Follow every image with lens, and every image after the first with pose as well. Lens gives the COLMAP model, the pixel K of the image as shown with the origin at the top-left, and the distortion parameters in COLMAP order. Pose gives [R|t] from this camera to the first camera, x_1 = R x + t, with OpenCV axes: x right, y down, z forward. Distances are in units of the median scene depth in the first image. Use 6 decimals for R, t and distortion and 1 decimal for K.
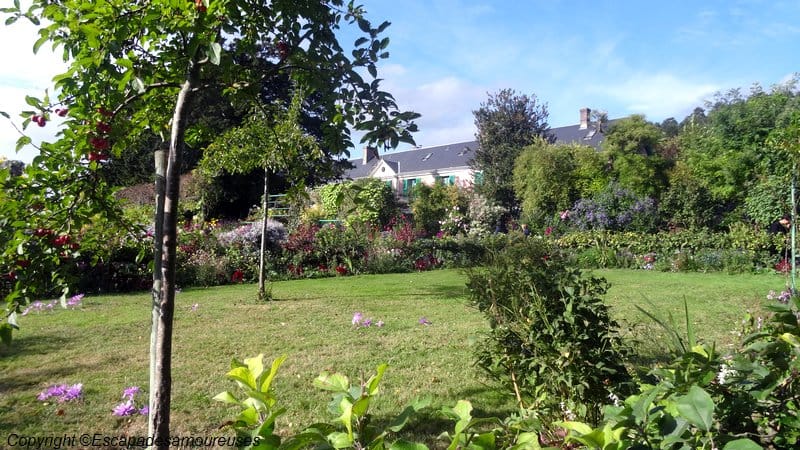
lens RADIAL K [[3359.2, 0, 399.6], [0, 3359.2, 224.7], [0, 0, 1]] dist [0.169025, 0.000000]
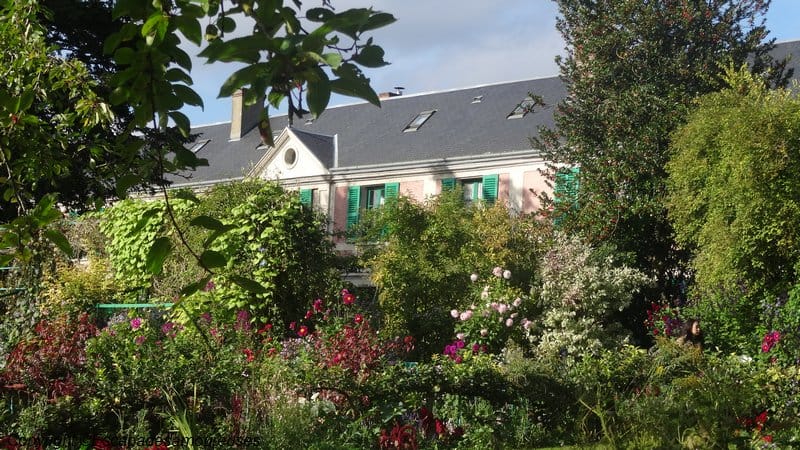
lens RADIAL K [[3359.2, 0, 401.6], [0, 3359.2, 225.8], [0, 0, 1]] dist [0.169025, 0.000000]
pose [[0.995548, 0.017200, 0.092671, -0.025100], [0.001309, 0.980592, -0.196057, 0.057487], [-0.094245, 0.195306, 0.976204, 0.665220]]
